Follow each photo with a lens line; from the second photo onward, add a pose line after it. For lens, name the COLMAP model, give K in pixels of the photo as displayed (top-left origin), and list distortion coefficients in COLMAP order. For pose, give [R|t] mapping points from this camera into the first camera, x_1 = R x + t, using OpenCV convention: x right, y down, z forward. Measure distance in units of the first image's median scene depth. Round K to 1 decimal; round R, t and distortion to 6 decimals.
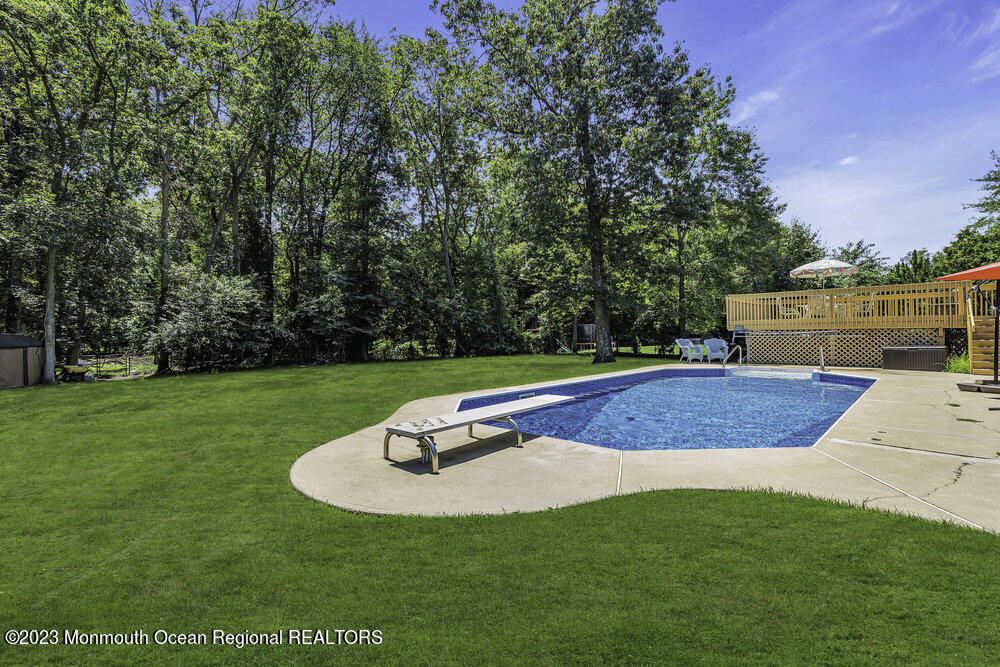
lens RADIAL K [[450.7, 0, 505.9], [0, 450.7, 333.2], [0, 0, 1]] dist [-0.005648, 0.001145]
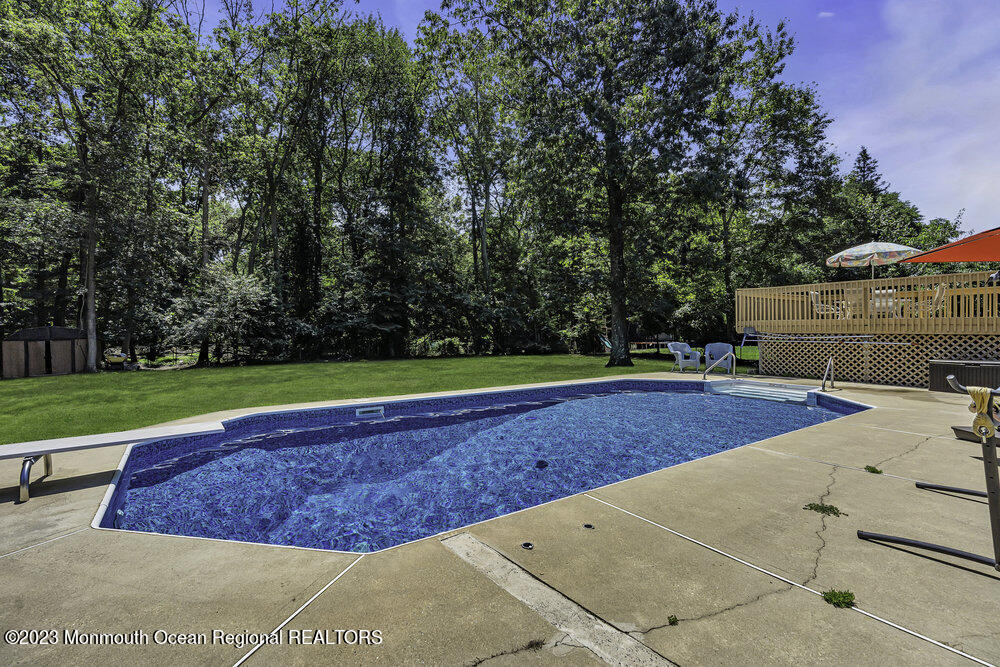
lens RADIAL K [[450.7, 0, 525.6], [0, 450.7, 330.9], [0, 0, 1]] dist [-0.005648, 0.001145]
pose [[0.979441, 0.012642, -0.201336, 0.215657], [-0.011146, 0.999901, 0.008563, -0.009530], [0.201425, -0.006143, 0.979485, 0.095835]]
